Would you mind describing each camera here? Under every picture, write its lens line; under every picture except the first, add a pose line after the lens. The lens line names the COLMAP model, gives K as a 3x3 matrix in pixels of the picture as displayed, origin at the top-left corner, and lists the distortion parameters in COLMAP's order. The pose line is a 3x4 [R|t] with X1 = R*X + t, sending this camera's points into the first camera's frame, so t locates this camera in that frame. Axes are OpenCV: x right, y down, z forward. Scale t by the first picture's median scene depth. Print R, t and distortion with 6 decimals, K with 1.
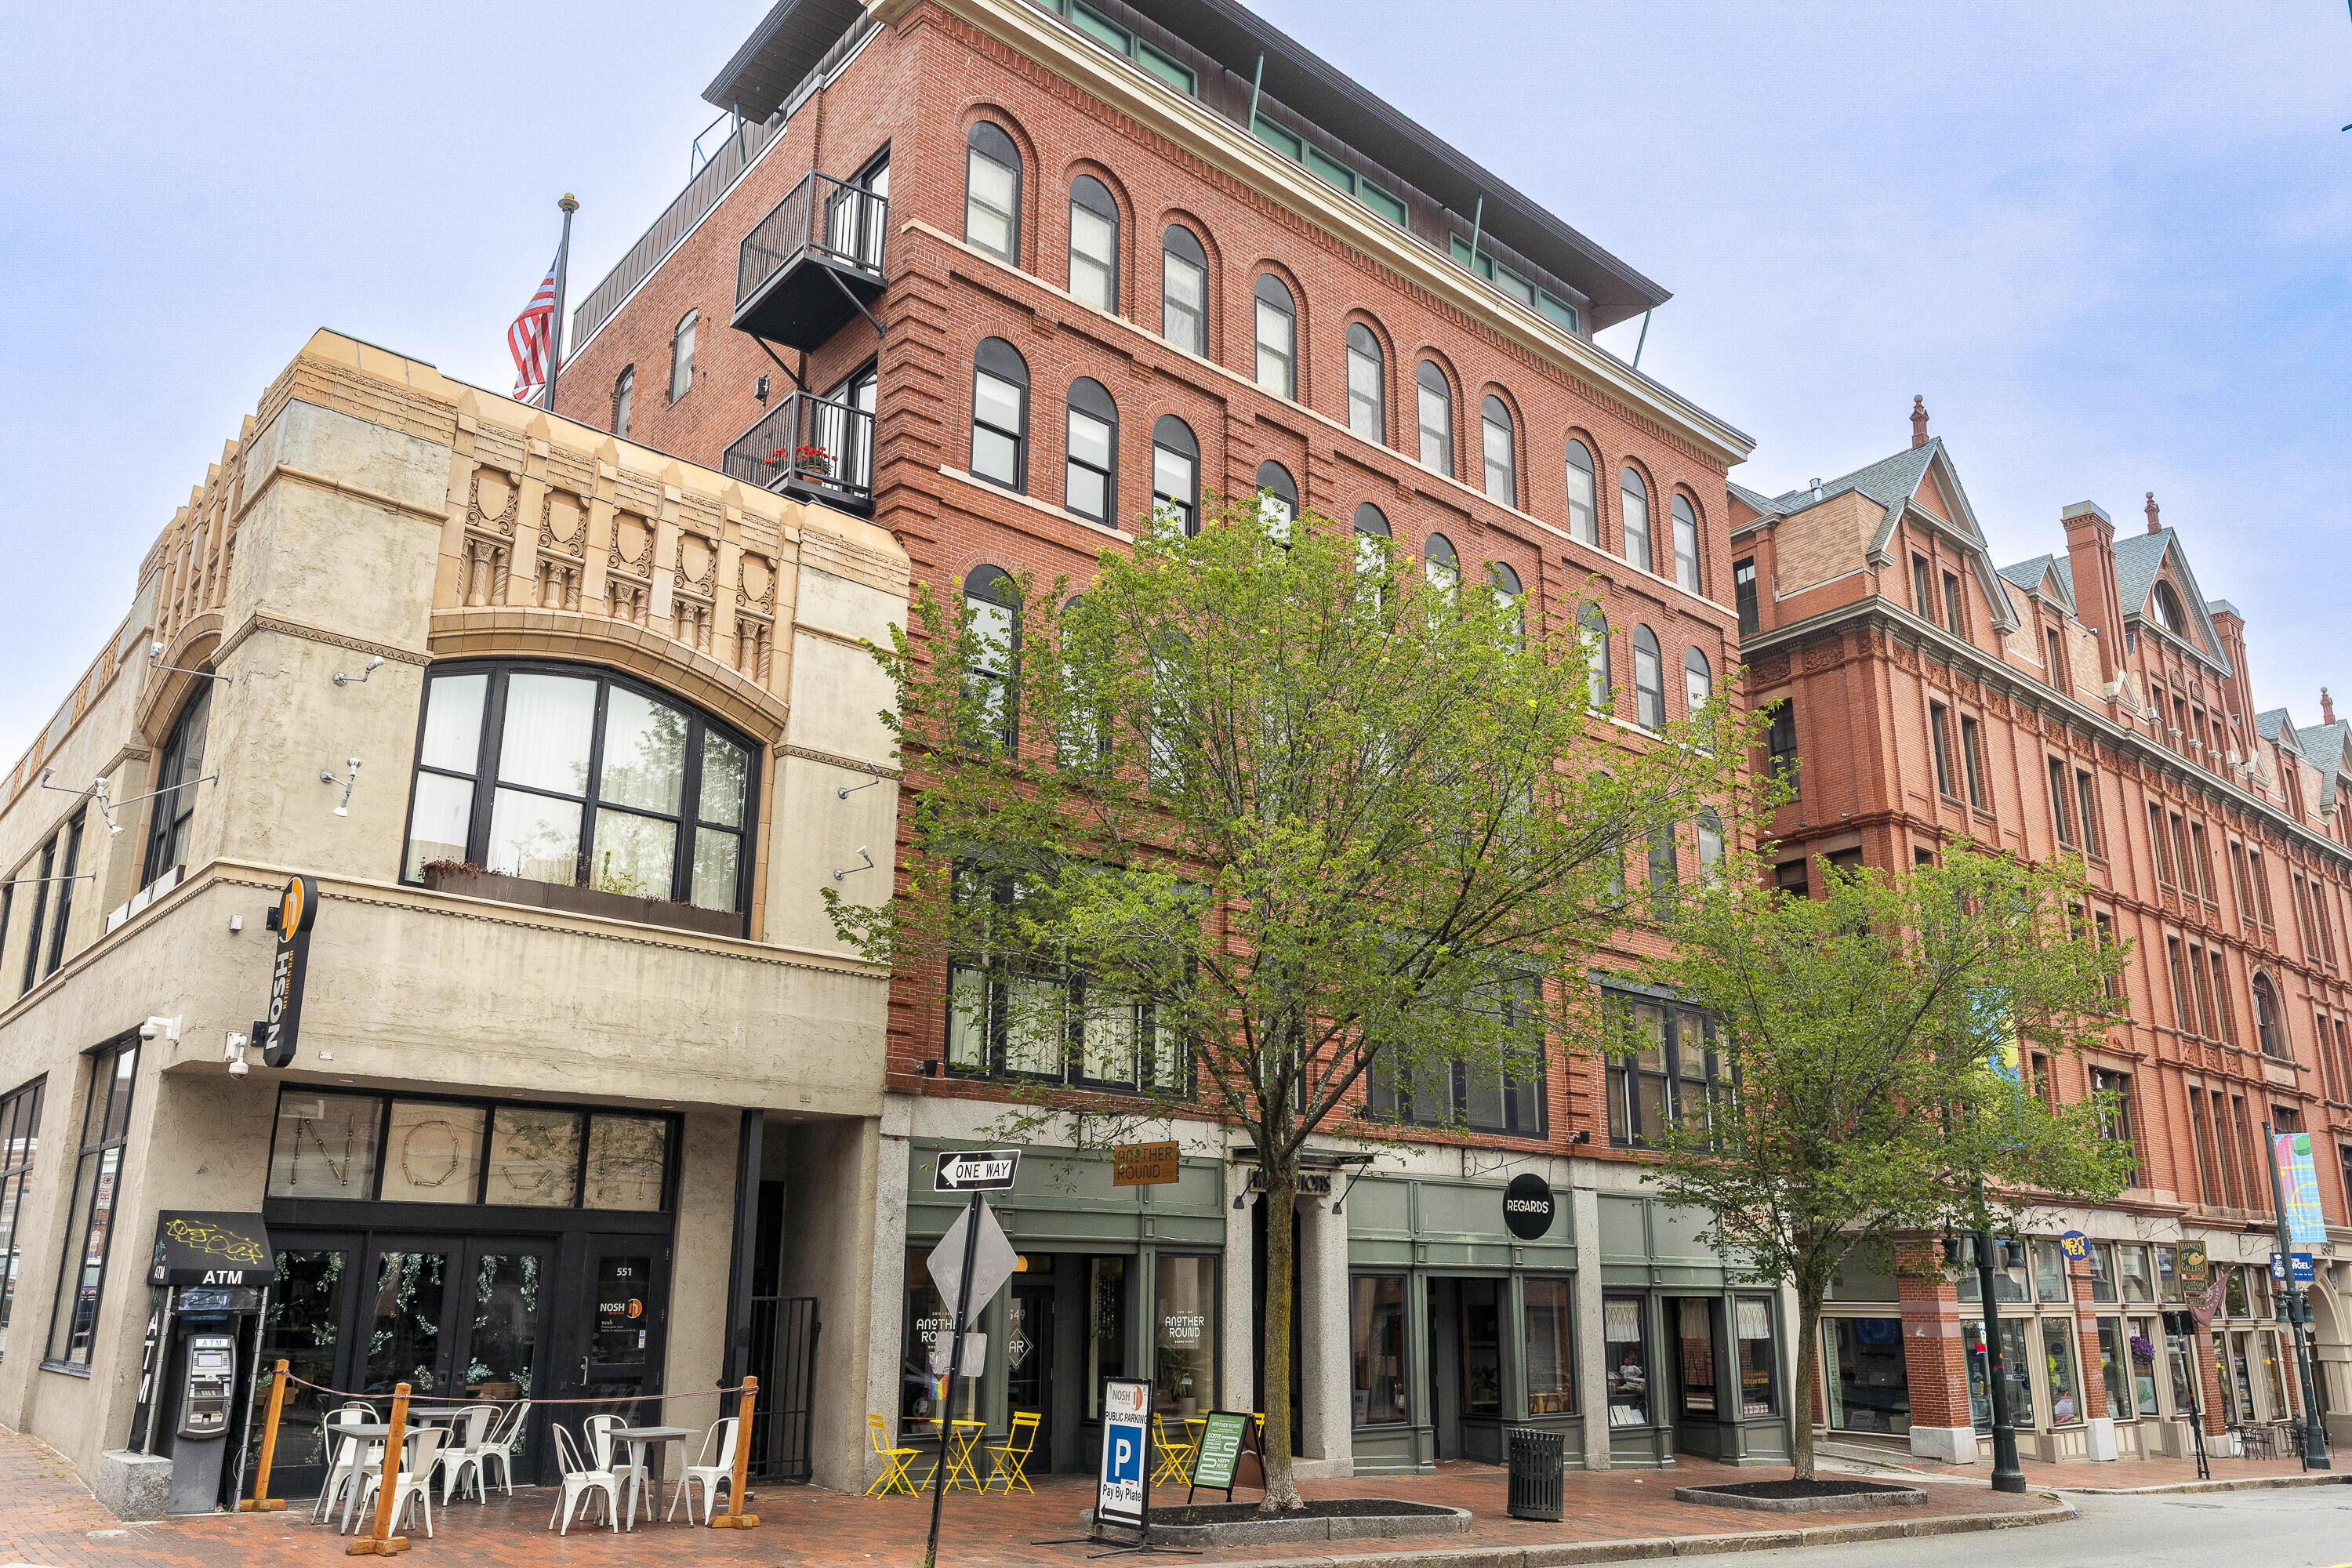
lens RADIAL K [[1762.2, 0, 1168.7], [0, 1762.2, 789.2], [0, 0, 1]] dist [0.006160, 0.002051]
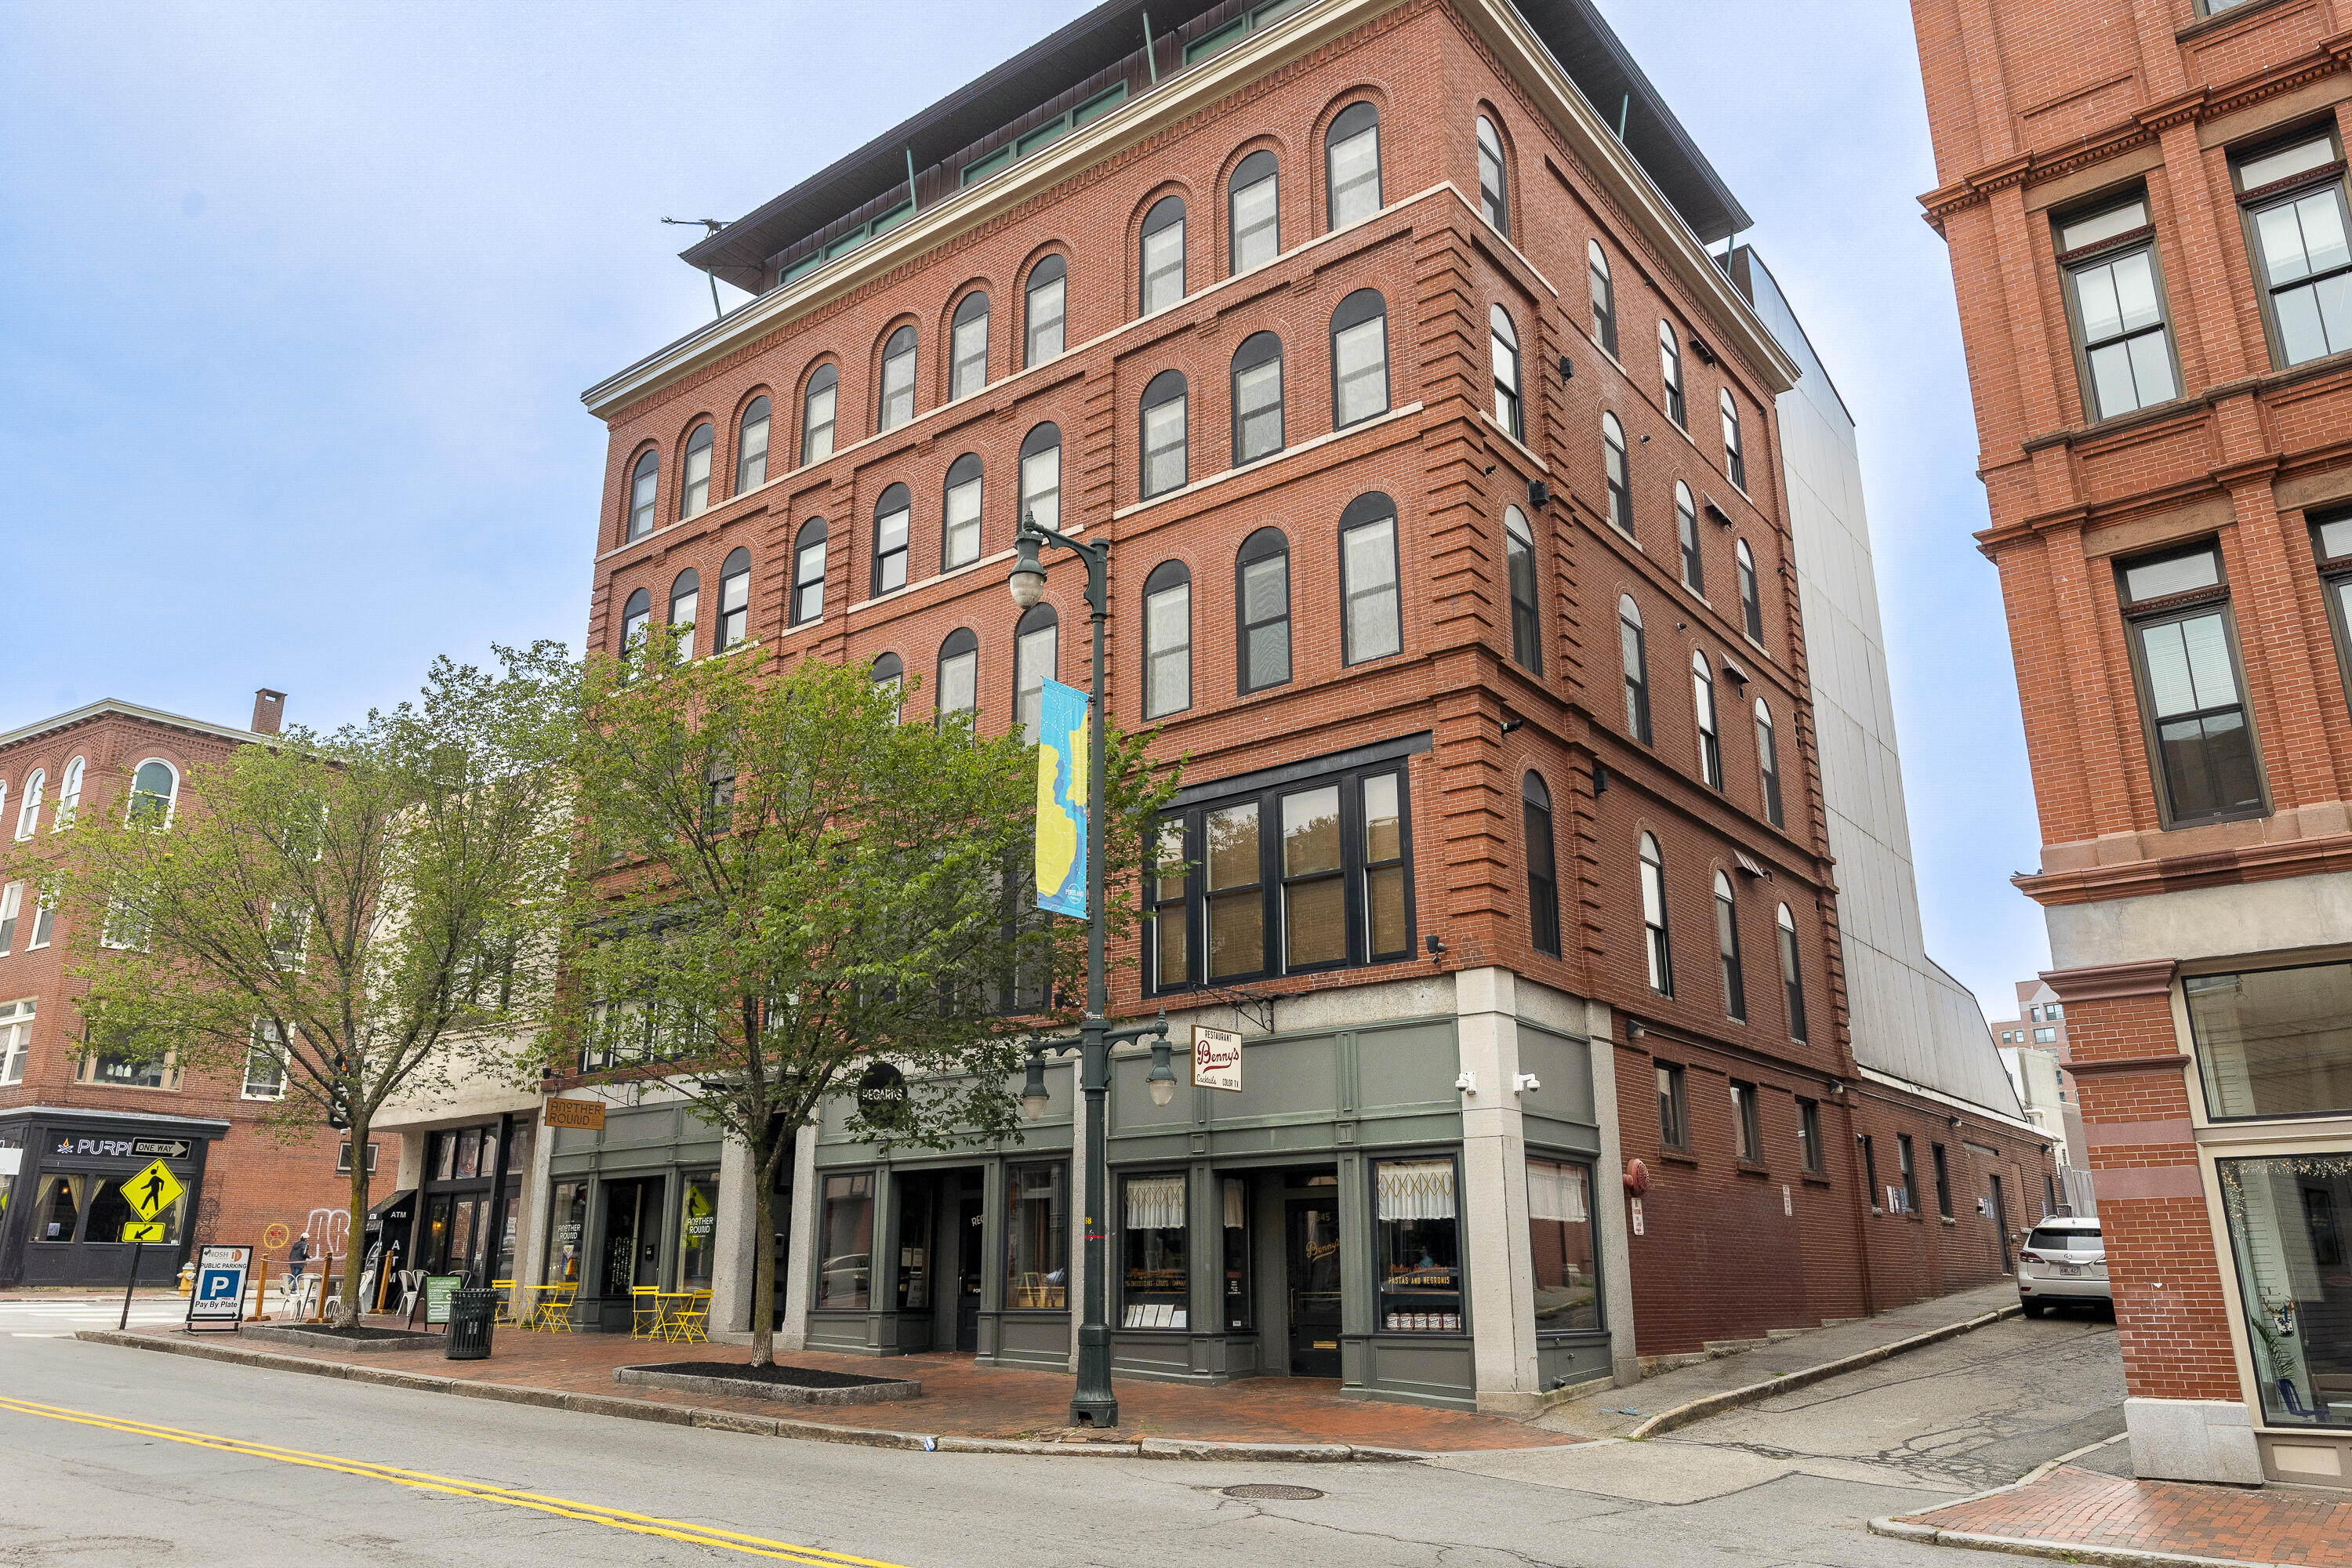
lens RADIAL K [[1687.9, 0, 1192.1], [0, 1687.9, 808.4], [0, 0, 1]] dist [0.012473, 0.000999]
pose [[0.161742, -0.277151, -0.947115, 1.269741], [0.277925, 0.933696, -0.225763, 0.375735], [0.946888, -0.226711, 0.228045, 1.057552]]
